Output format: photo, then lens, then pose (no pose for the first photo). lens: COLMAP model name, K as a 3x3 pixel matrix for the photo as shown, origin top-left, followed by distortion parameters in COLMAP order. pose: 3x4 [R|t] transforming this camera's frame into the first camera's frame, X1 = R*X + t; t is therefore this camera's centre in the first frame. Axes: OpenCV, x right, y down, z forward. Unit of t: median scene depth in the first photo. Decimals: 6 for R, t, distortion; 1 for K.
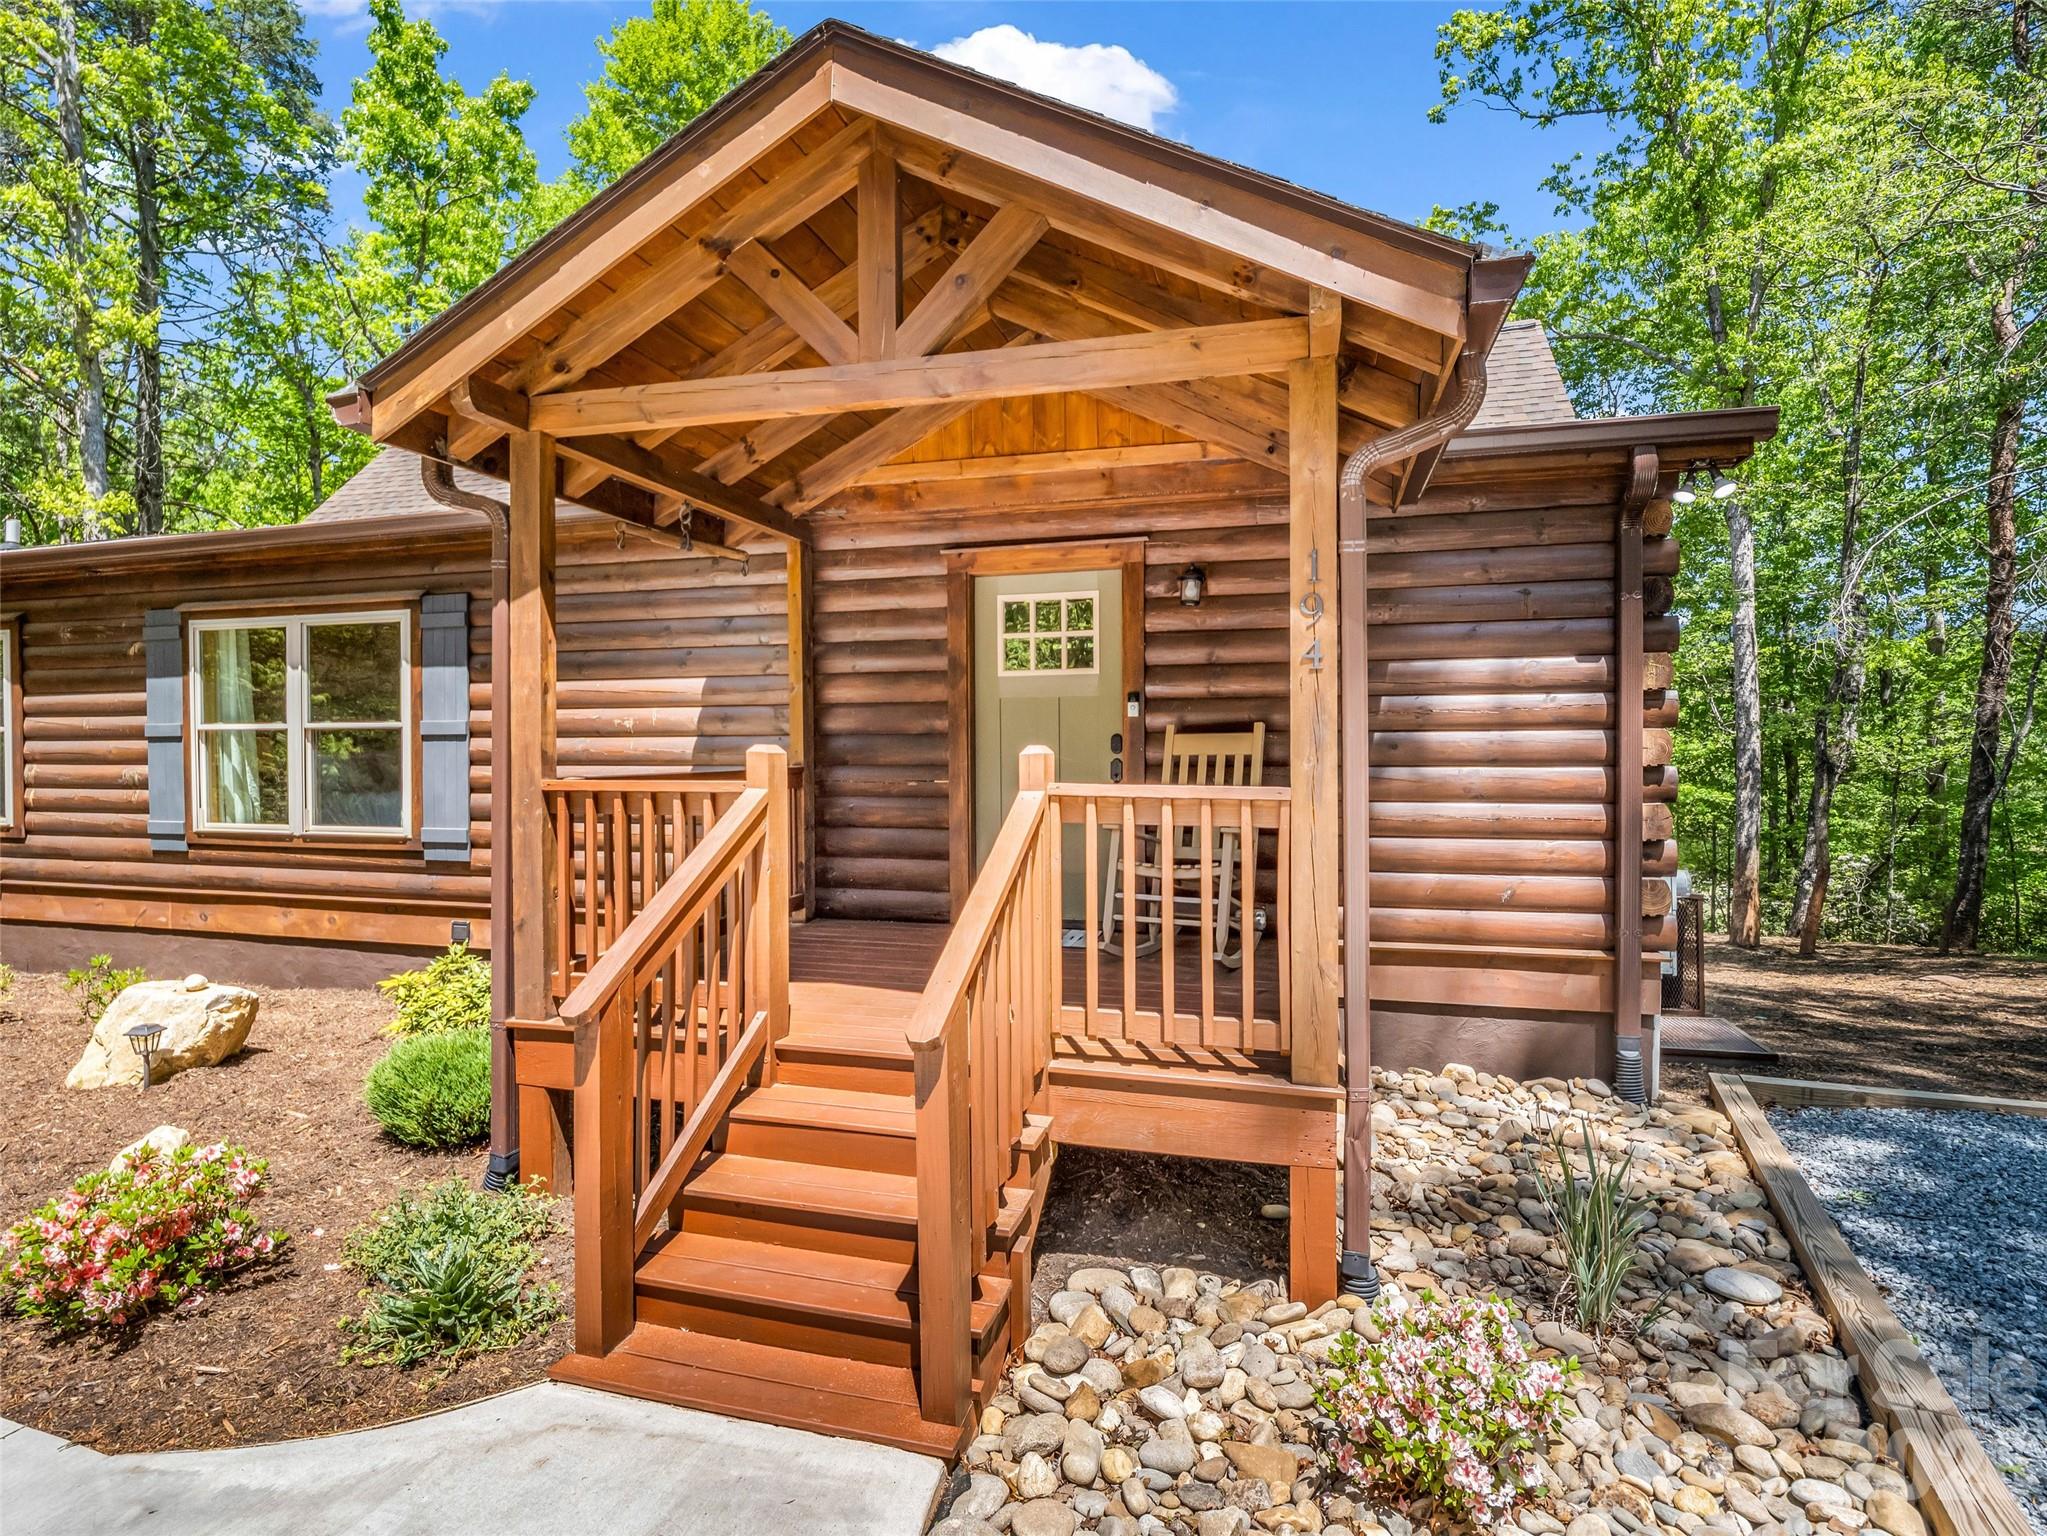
lens RADIAL K [[1029.8, 0, 1026.9], [0, 1029.8, 759.7], [0, 0, 1]] dist [-0.013874, -0.000365]
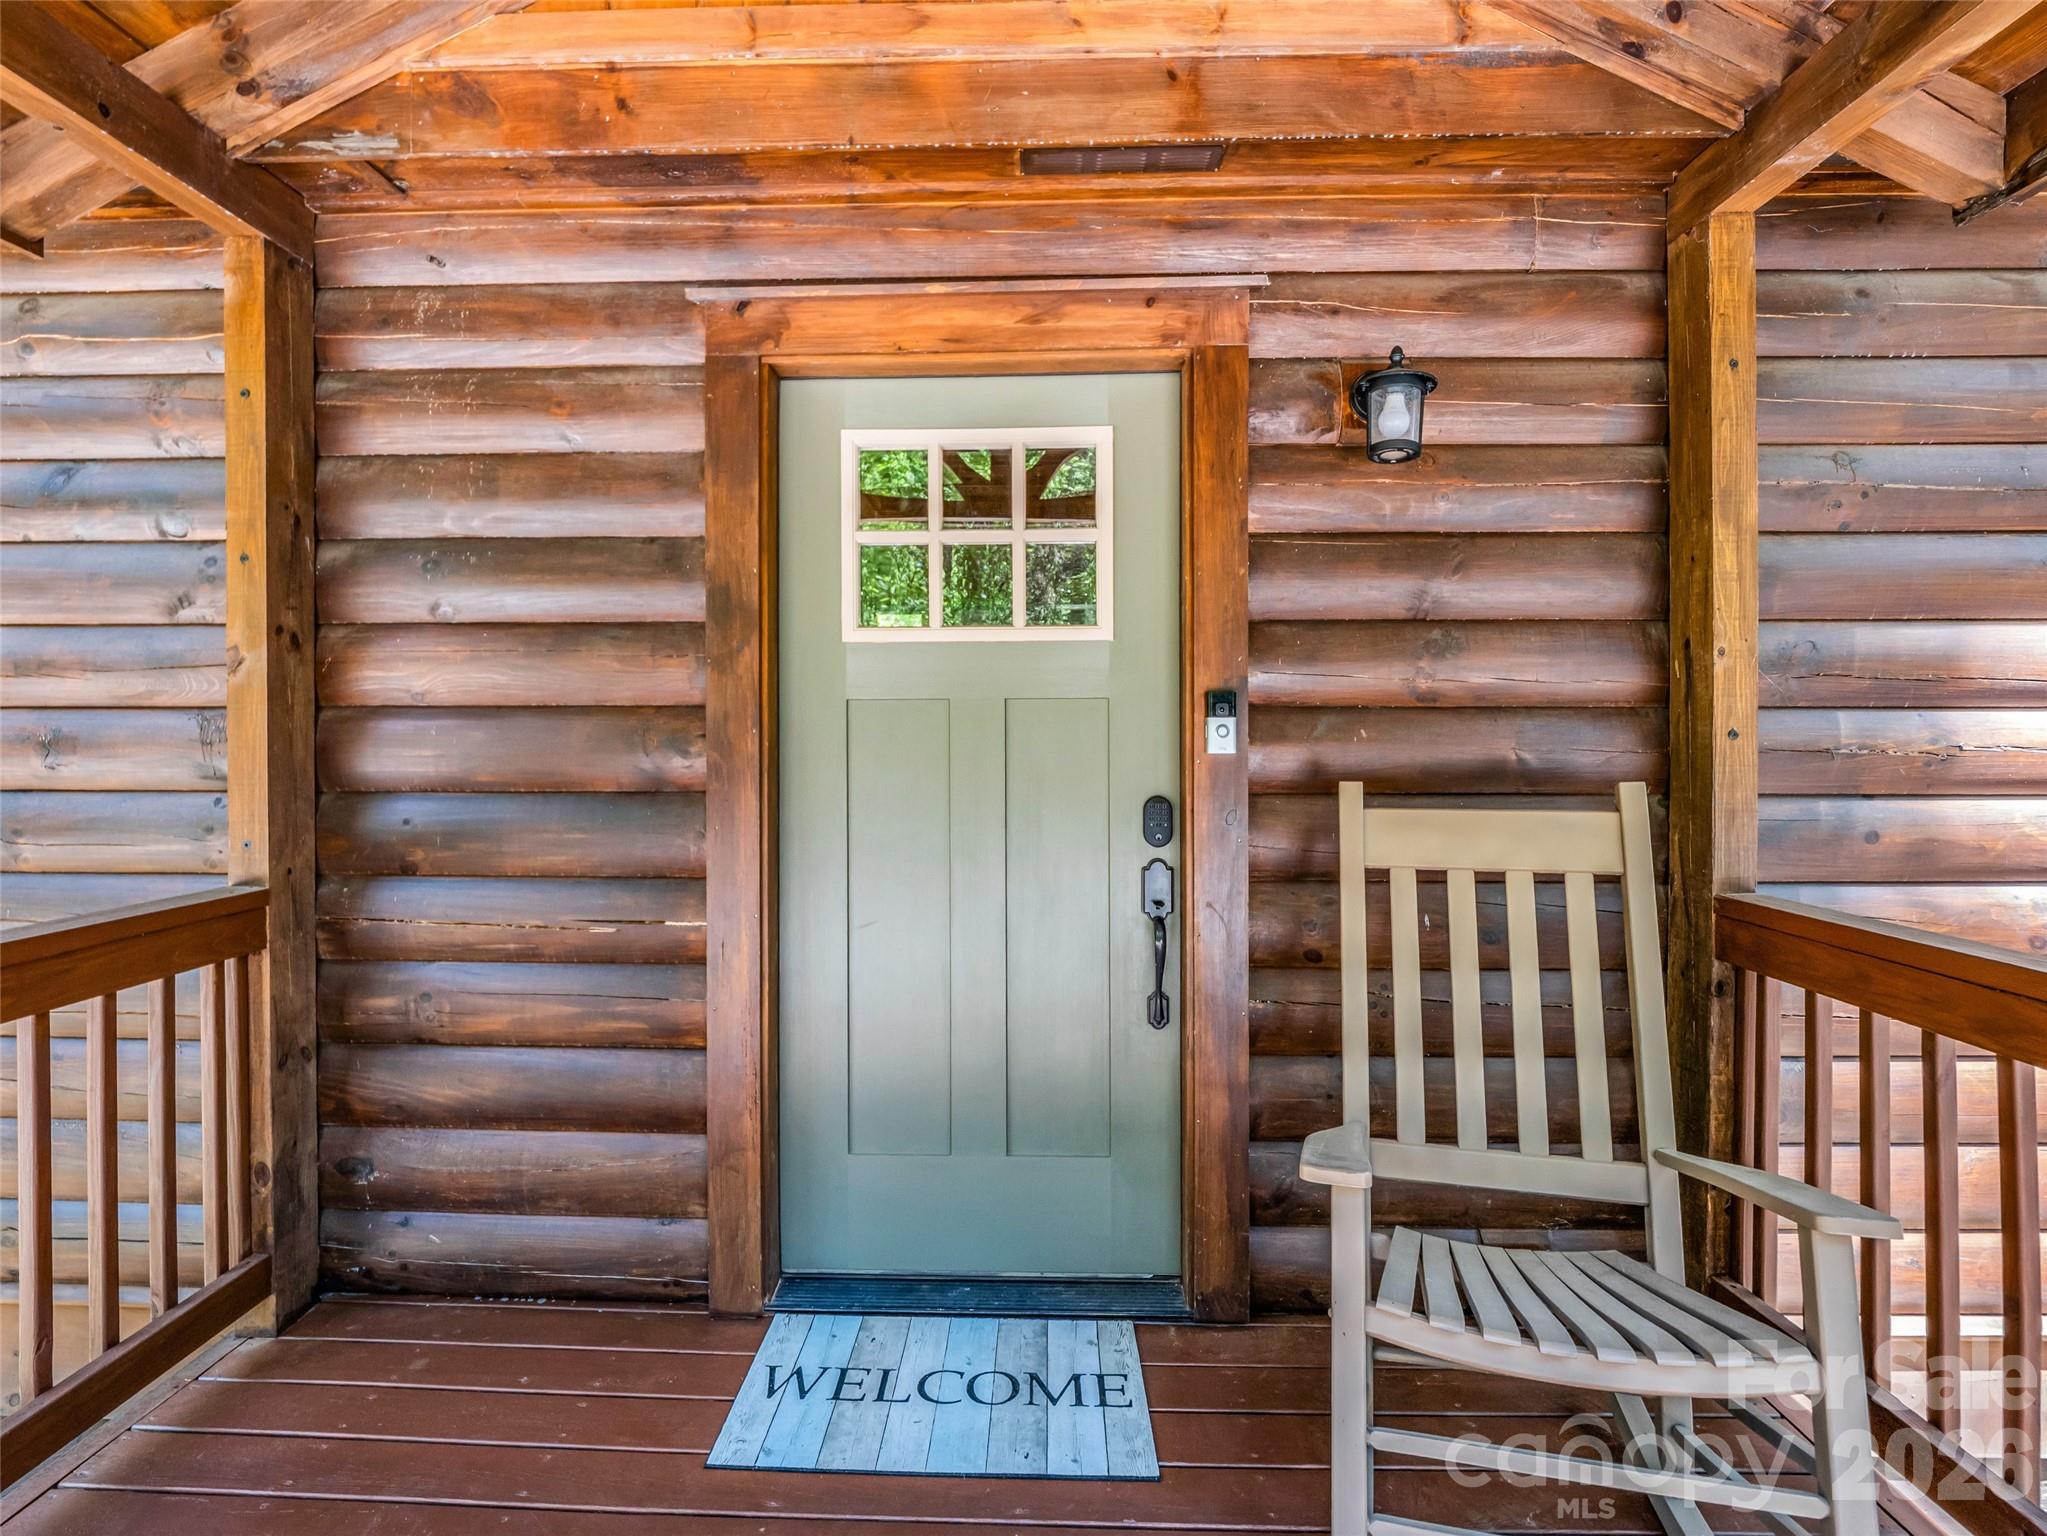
lens RADIAL K [[1029.8, 0, 1046.0], [0, 1029.8, 723.5], [0, 0, 1]] dist [-0.013874, -0.000365]
pose [[0.968470, 0.005374, 0.249072, -0.050503], [0.000575, 0.999716, -0.023809, -0.041519], [-0.249130, 0.023202, 0.968192, 0.615920]]
